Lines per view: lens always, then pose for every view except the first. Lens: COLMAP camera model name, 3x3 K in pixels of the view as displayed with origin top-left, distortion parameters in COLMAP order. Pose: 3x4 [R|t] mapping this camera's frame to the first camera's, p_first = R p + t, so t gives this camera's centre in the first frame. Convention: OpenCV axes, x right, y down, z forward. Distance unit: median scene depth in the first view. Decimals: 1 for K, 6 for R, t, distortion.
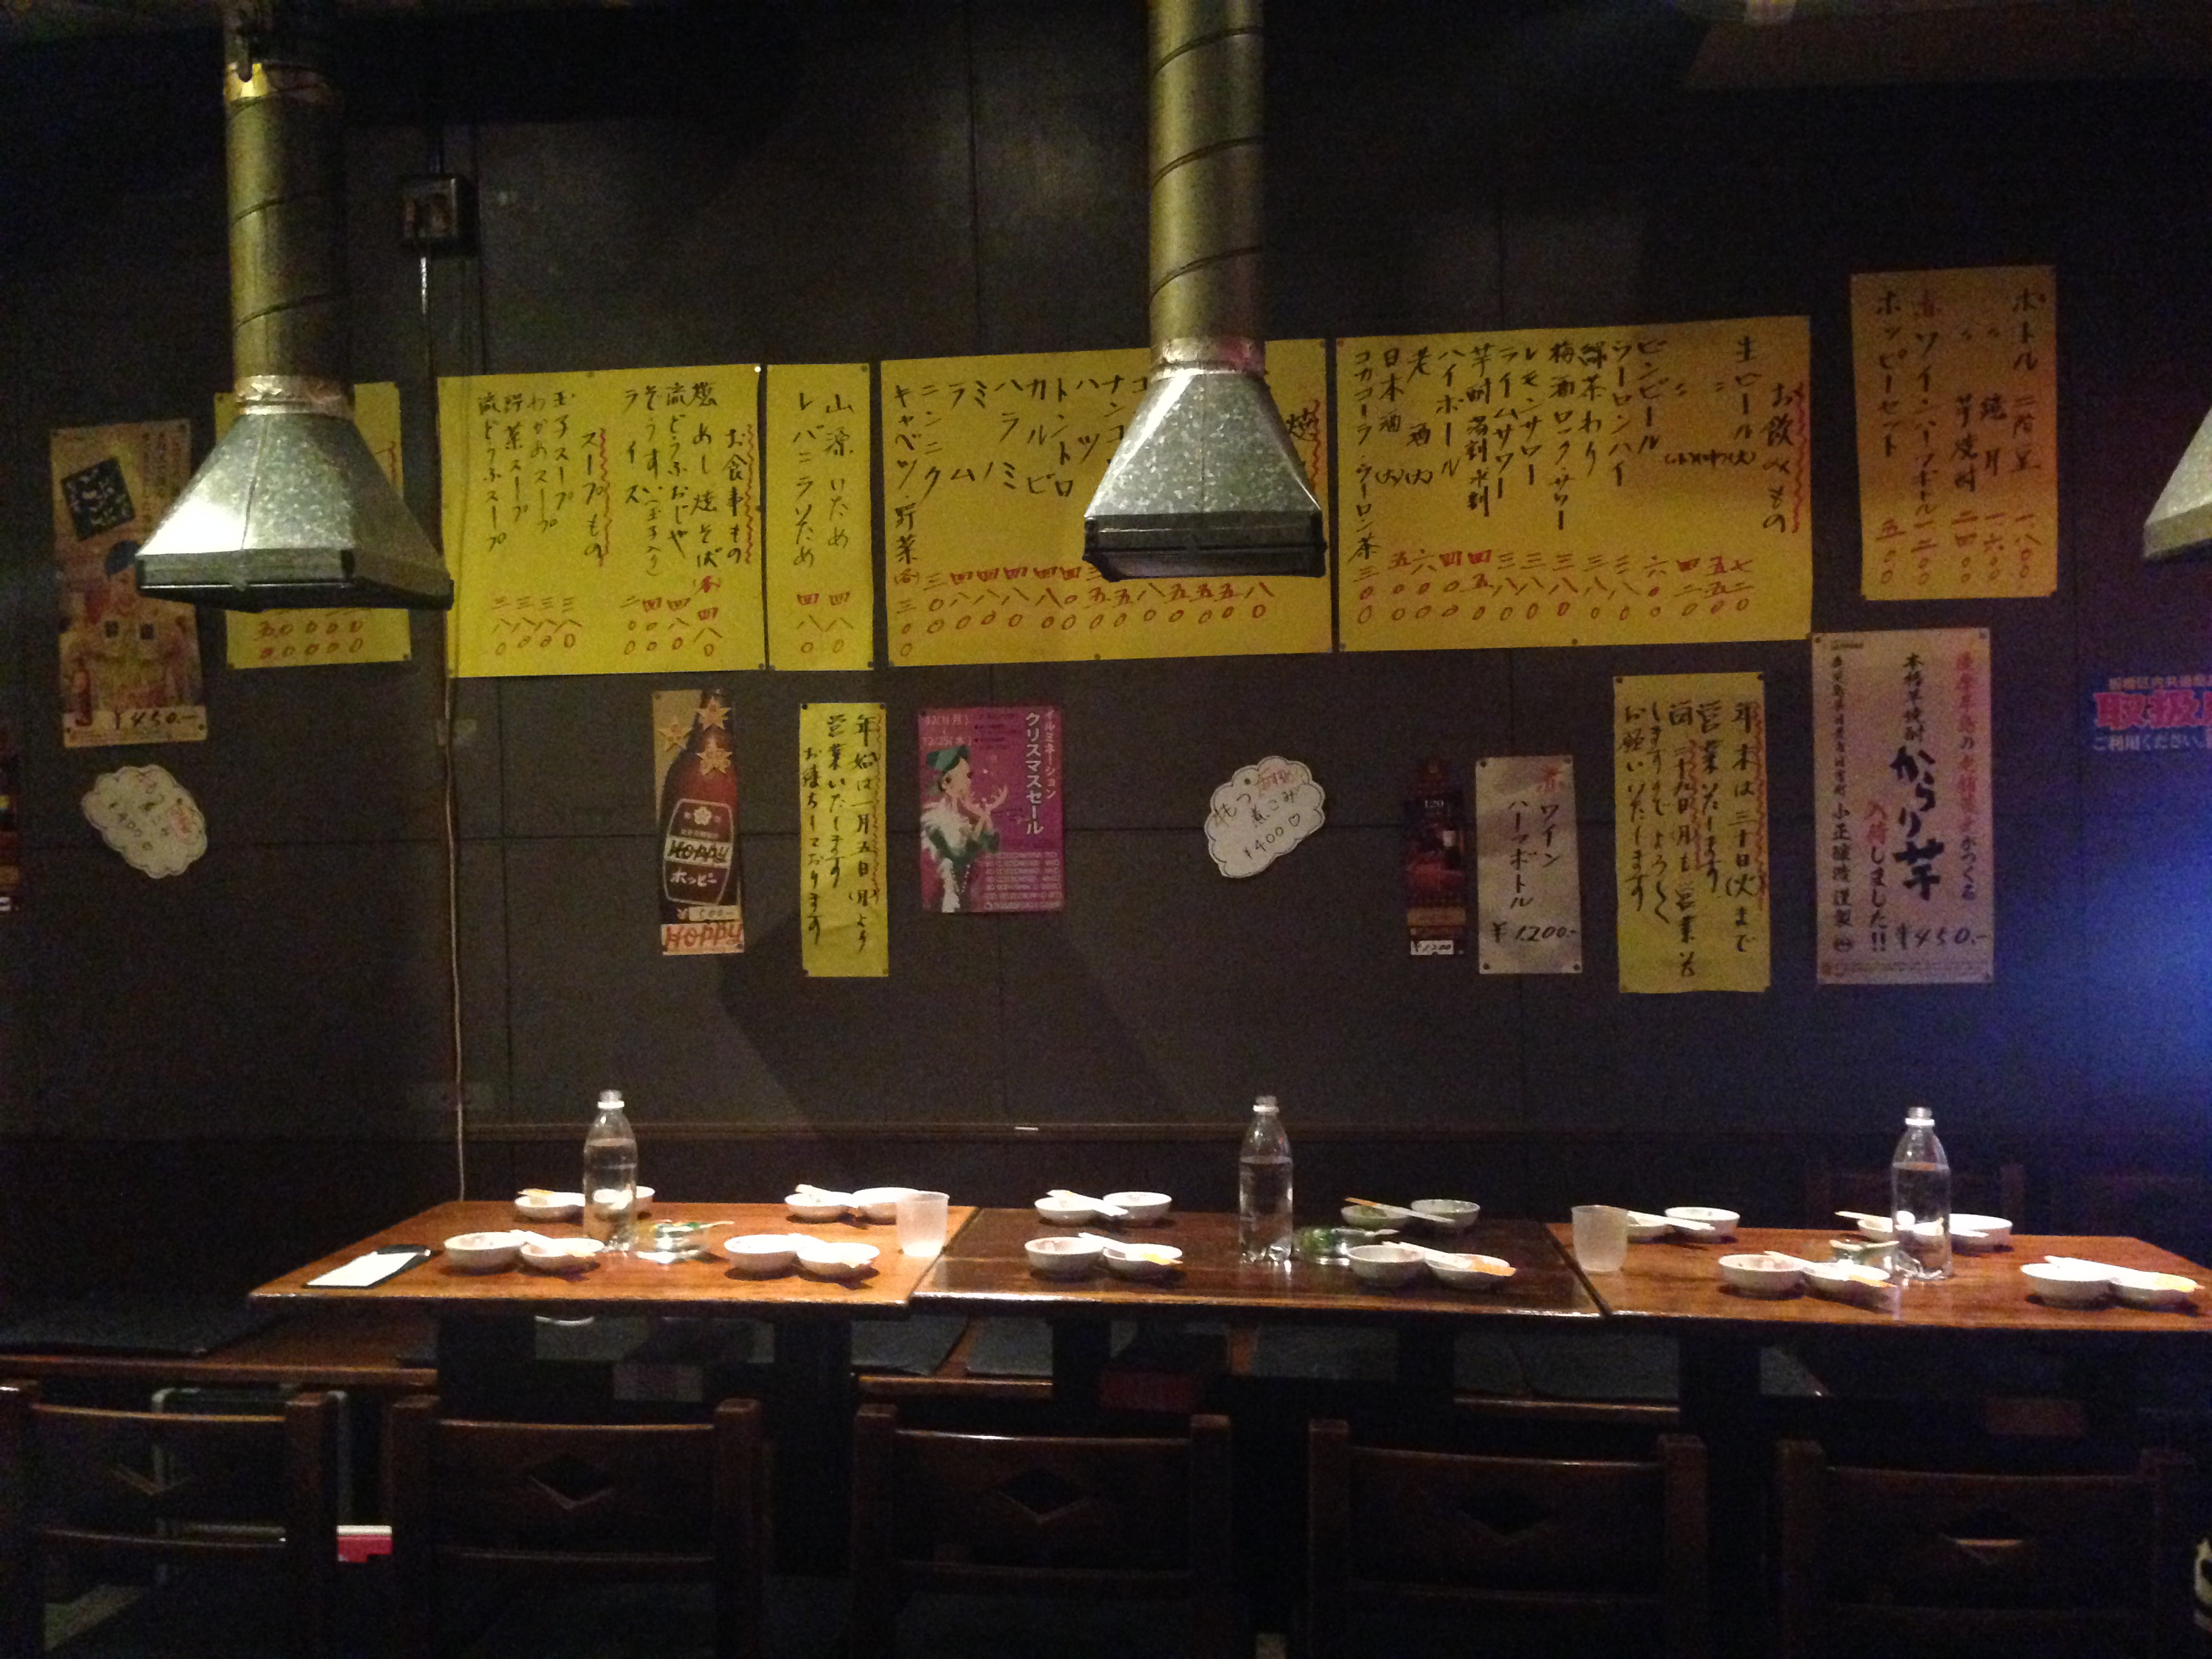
lens RADIAL K [[2119.9, 0, 1041.4], [0, 2119.9, 830.7], [0, 0, 1]] dist [0.157523, -0.239590]
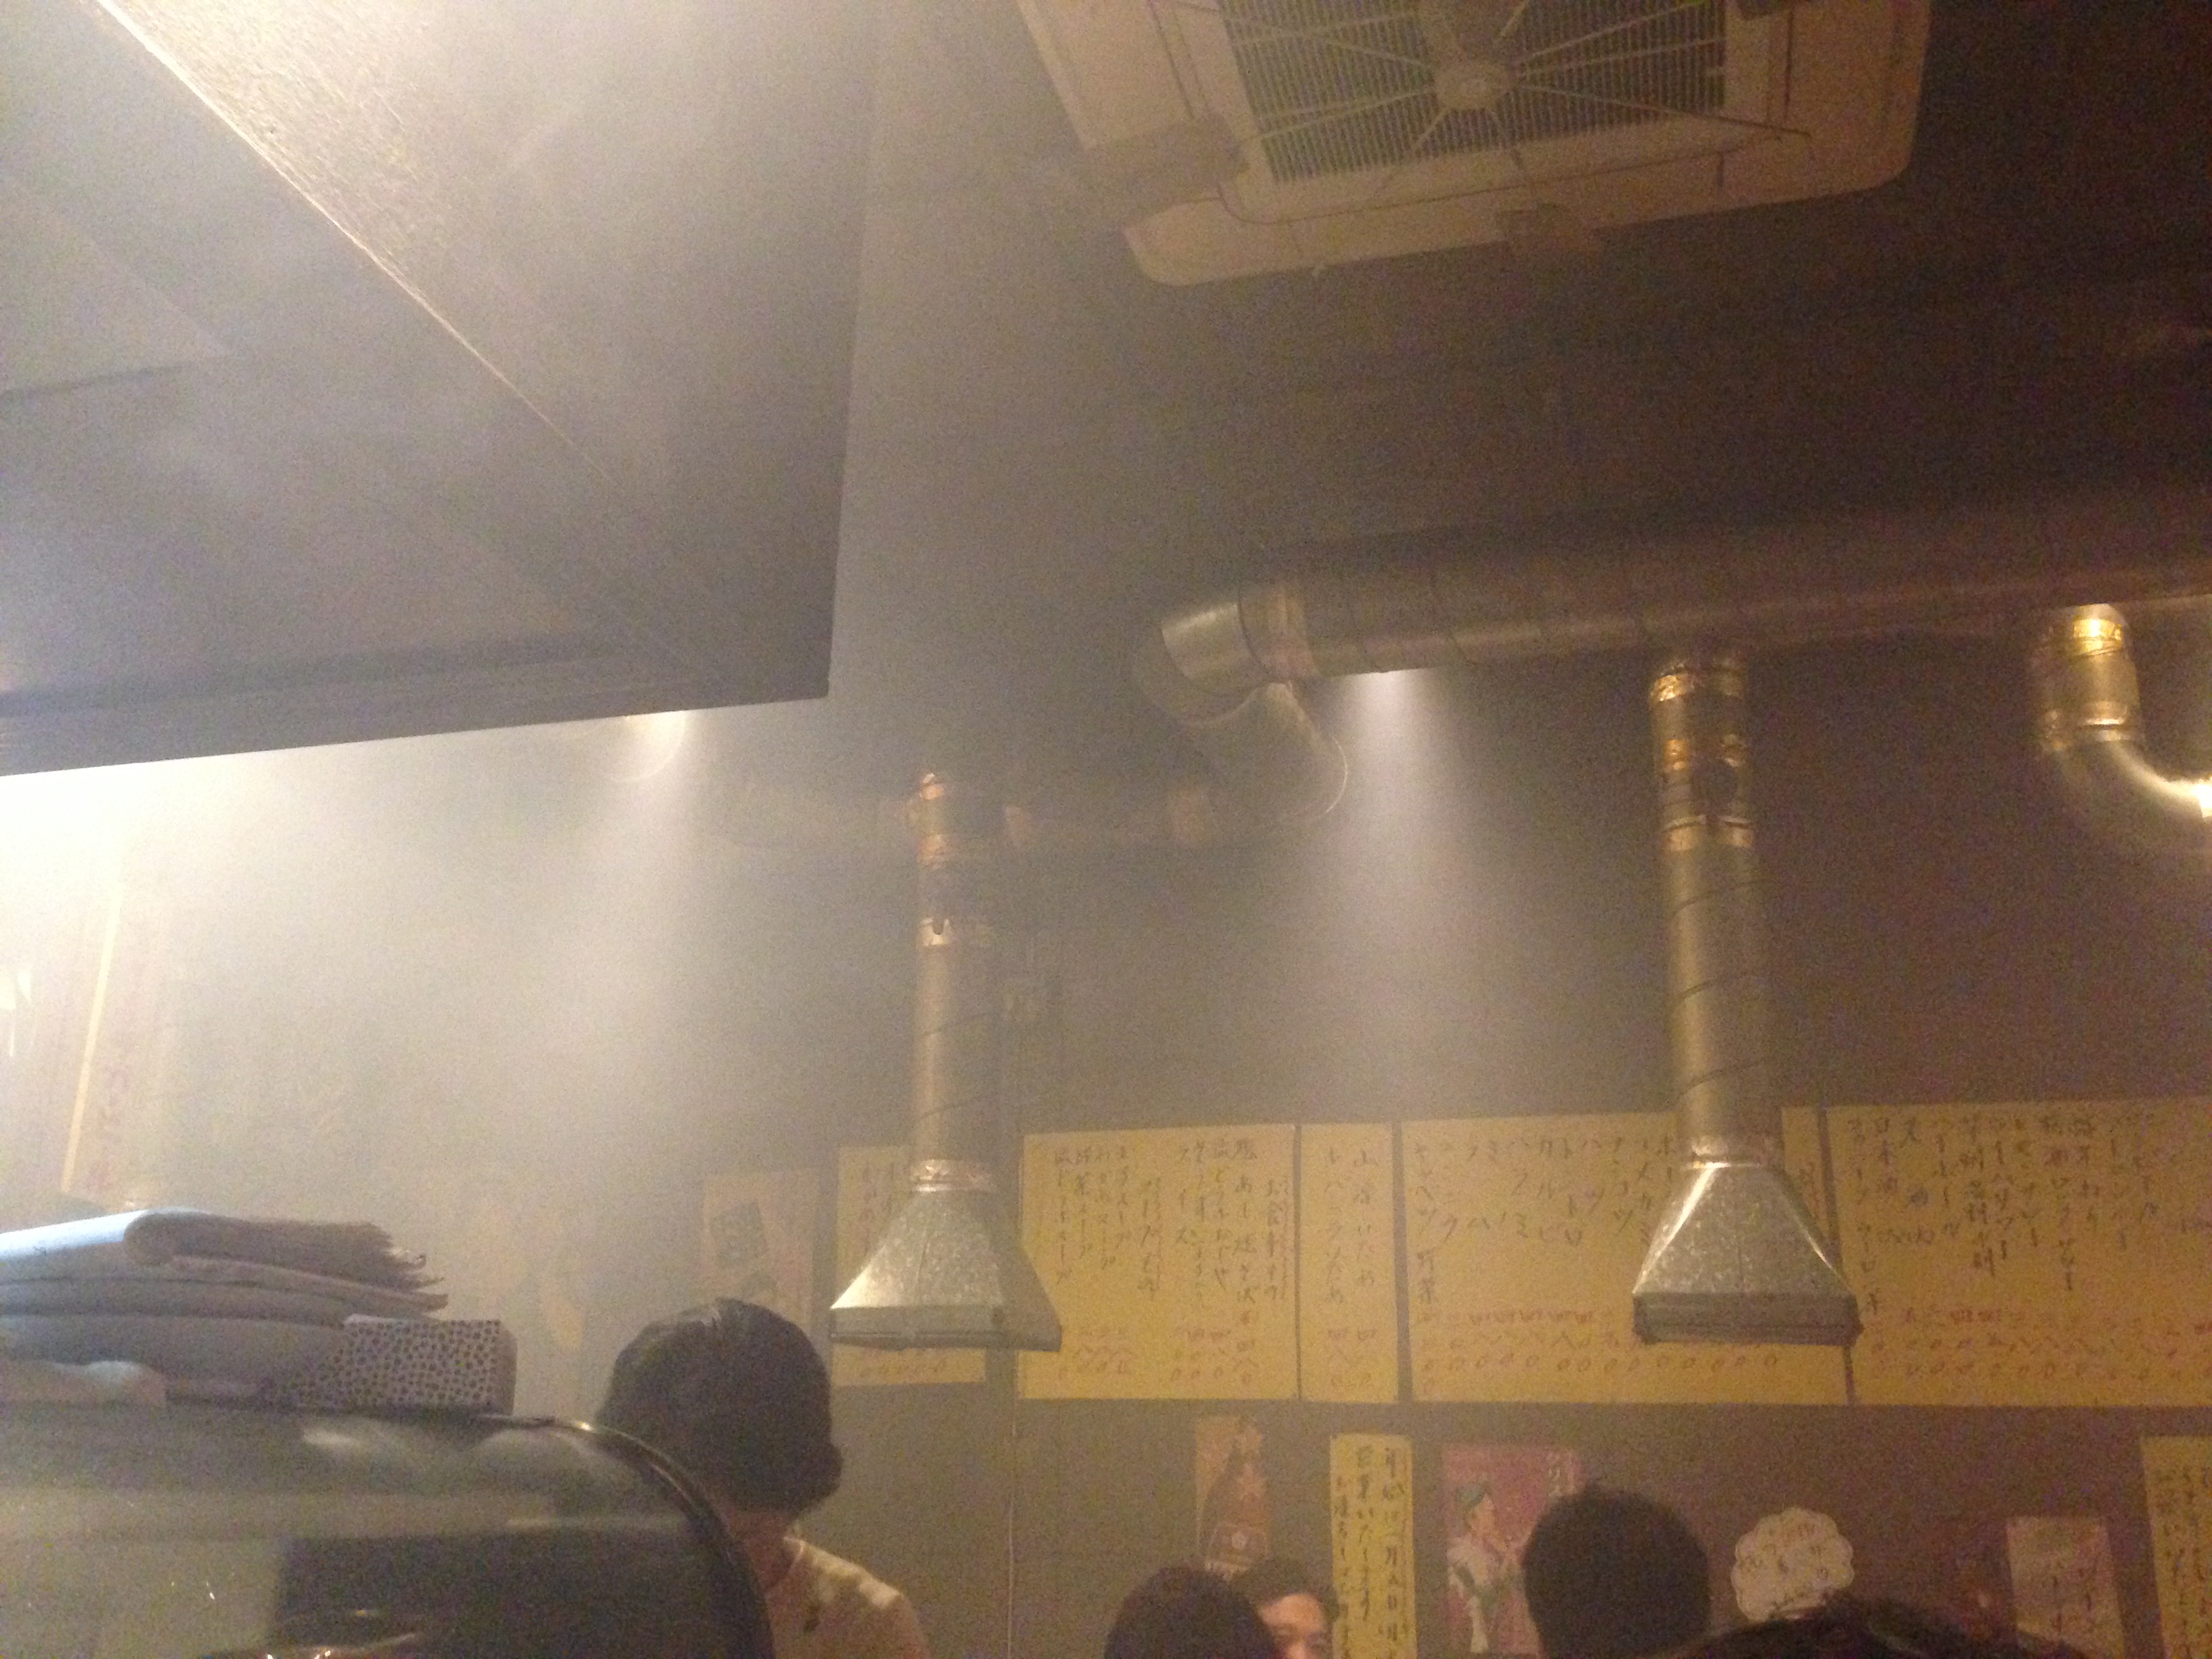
lens RADIAL K [[2119.9, 0, 1041.4], [0, 2119.9, 830.7], [0, 0, 1]] dist [0.157523, -0.239590]
pose [[0.983673, -0.017869, -0.179073, -0.056882], [-0.037163, 0.953441, -0.299281, -0.019751], [0.176084, 0.301050, 0.937210, -0.146033]]
